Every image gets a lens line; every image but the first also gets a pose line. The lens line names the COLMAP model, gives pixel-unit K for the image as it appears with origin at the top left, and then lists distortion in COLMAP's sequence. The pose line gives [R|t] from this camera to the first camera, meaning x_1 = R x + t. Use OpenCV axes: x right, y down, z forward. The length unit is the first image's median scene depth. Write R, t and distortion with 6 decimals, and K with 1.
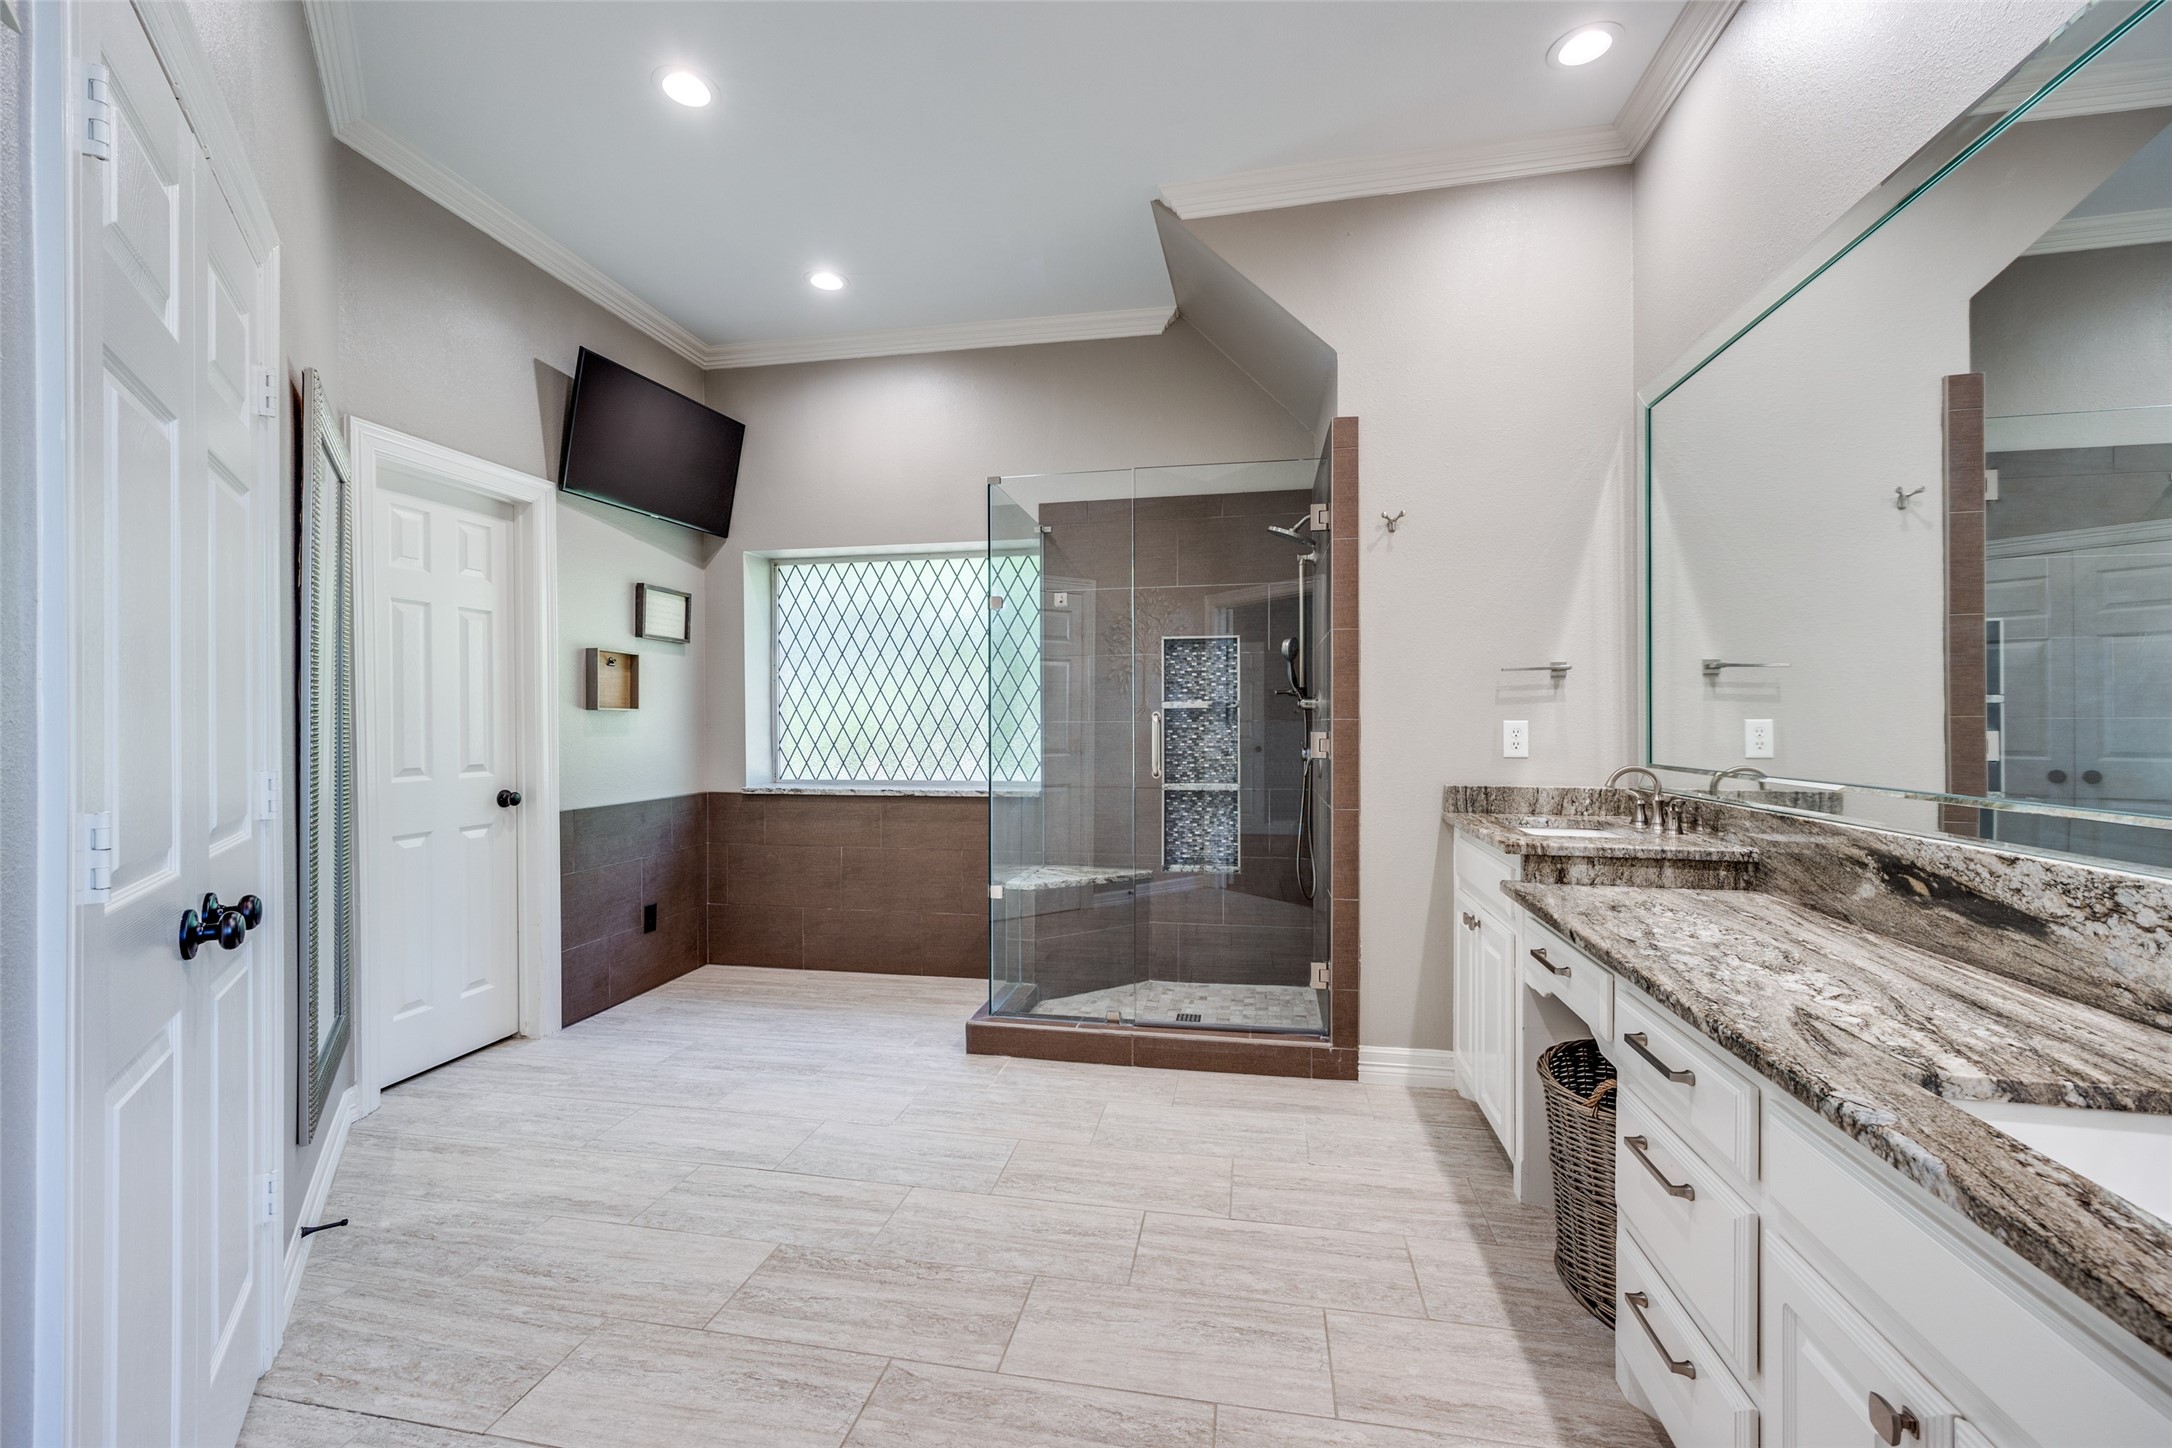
lens RADIAL K [[874.5, 0, 1080.2], [0, 874.5, 725.9], [0, 0, 1]] dist [0.001916, 0.000498]
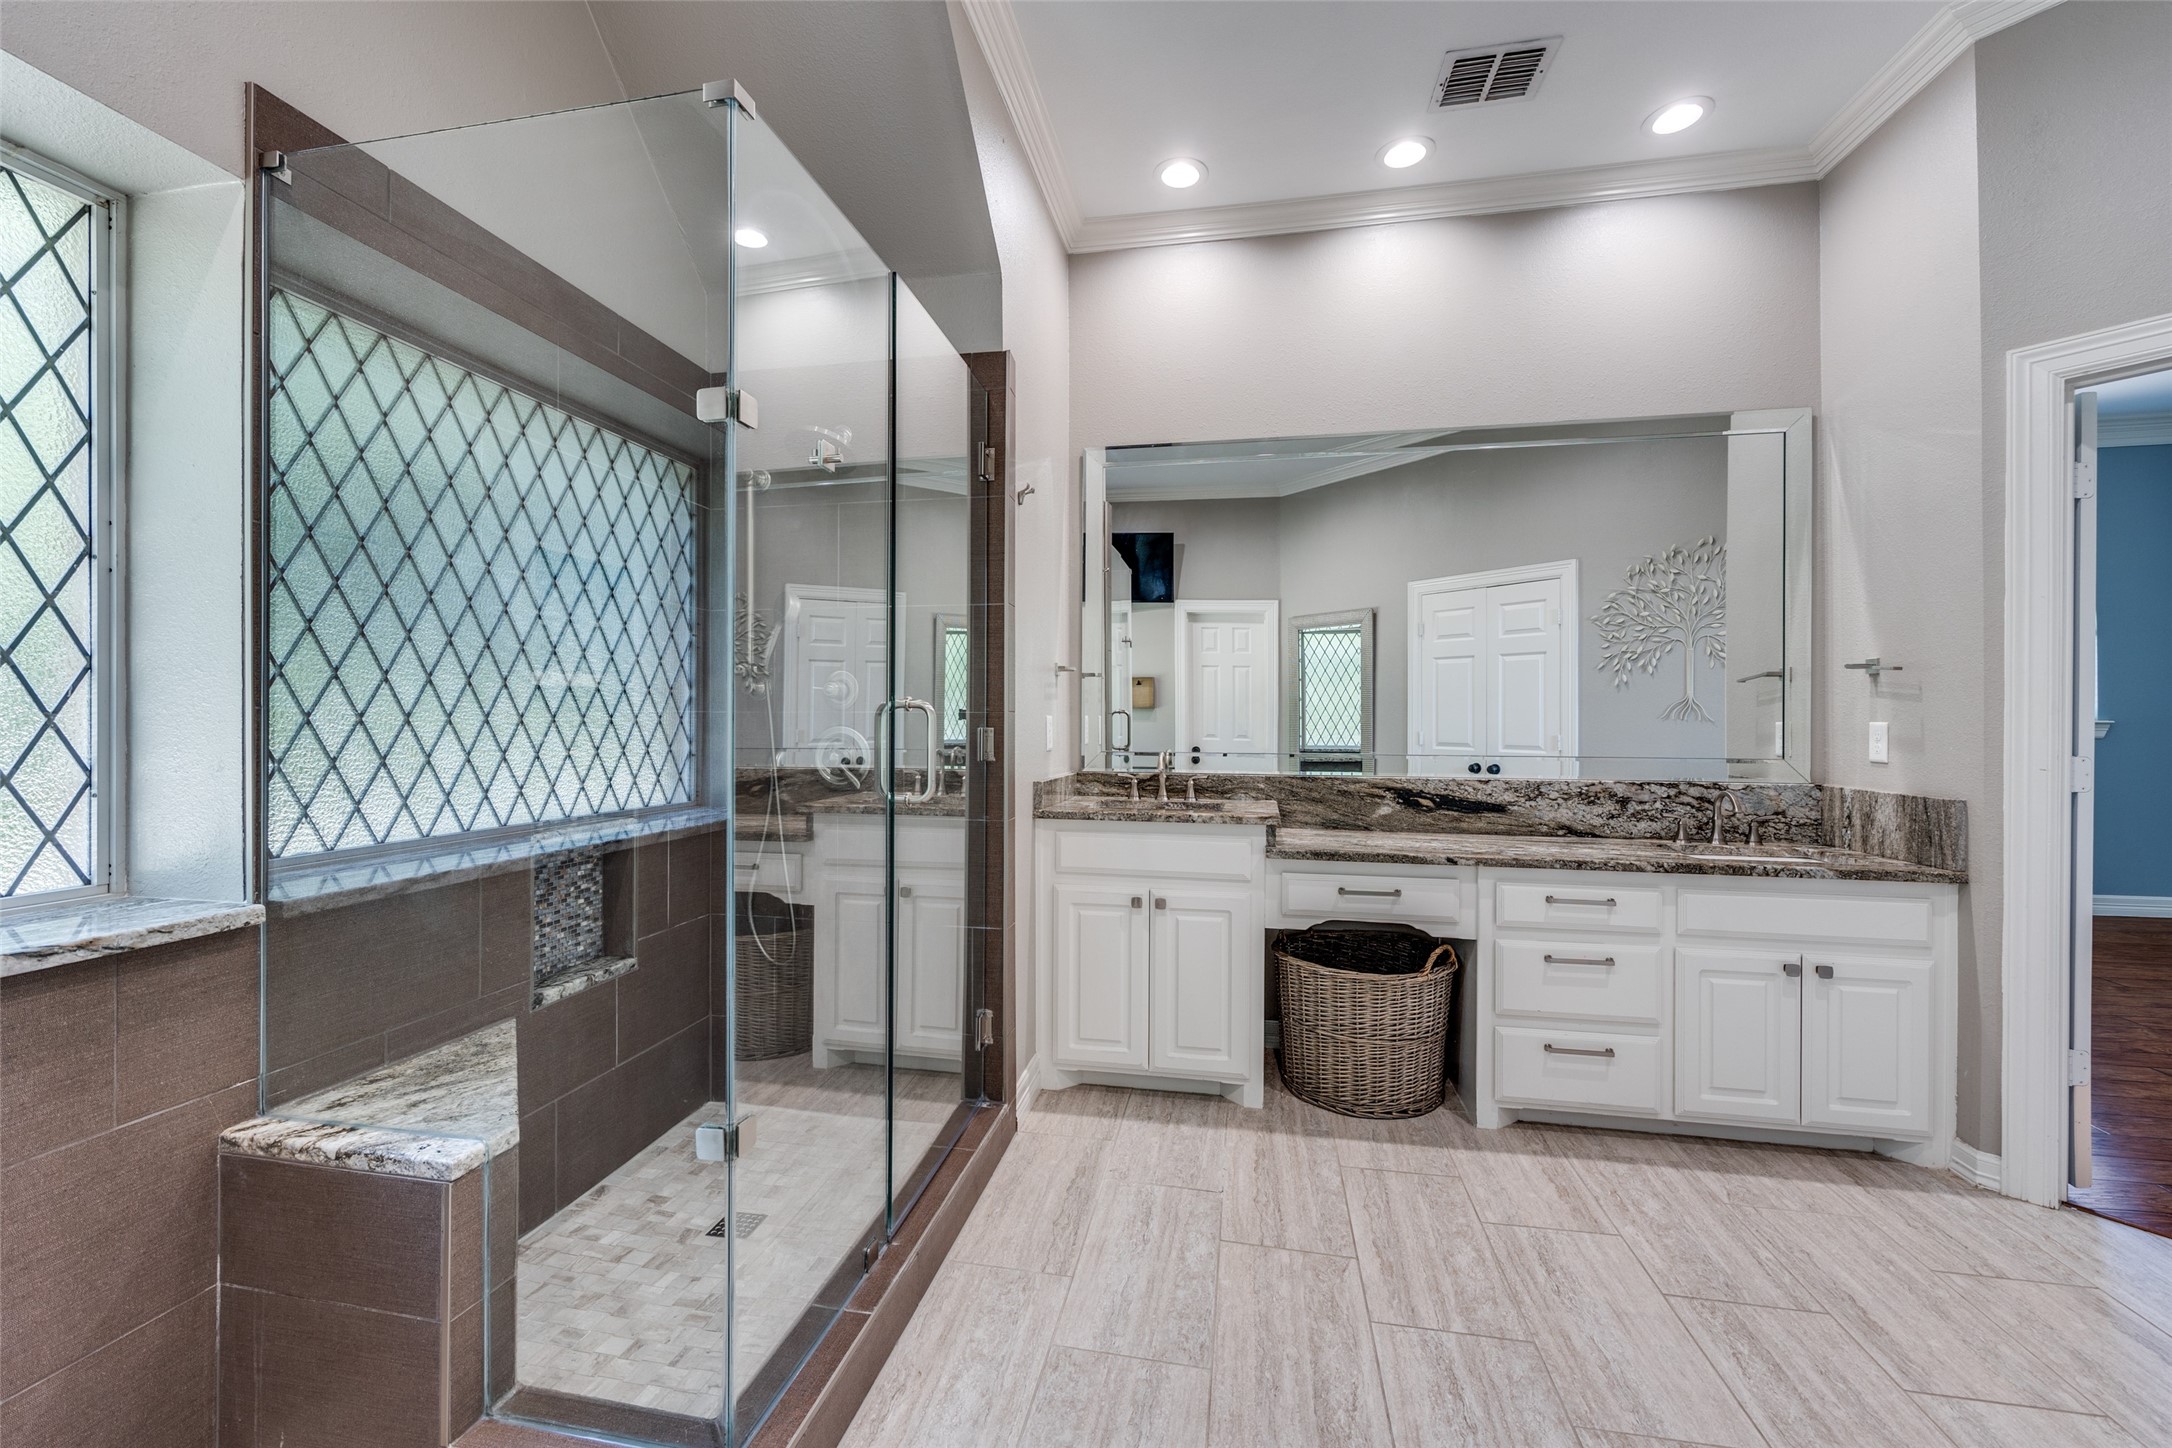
lens RADIAL K [[874.5, 0, 1074.8], [0, 874.5, 721.7], [0, 0, 1]] dist [0.001916, 0.000498]
pose [[0.010783, 0.000185, 0.999942, -0.953171], [-0.003613, 0.999993, -0.000146, 0.004122], [-0.999935, -0.003612, 0.010783, 1.641613]]
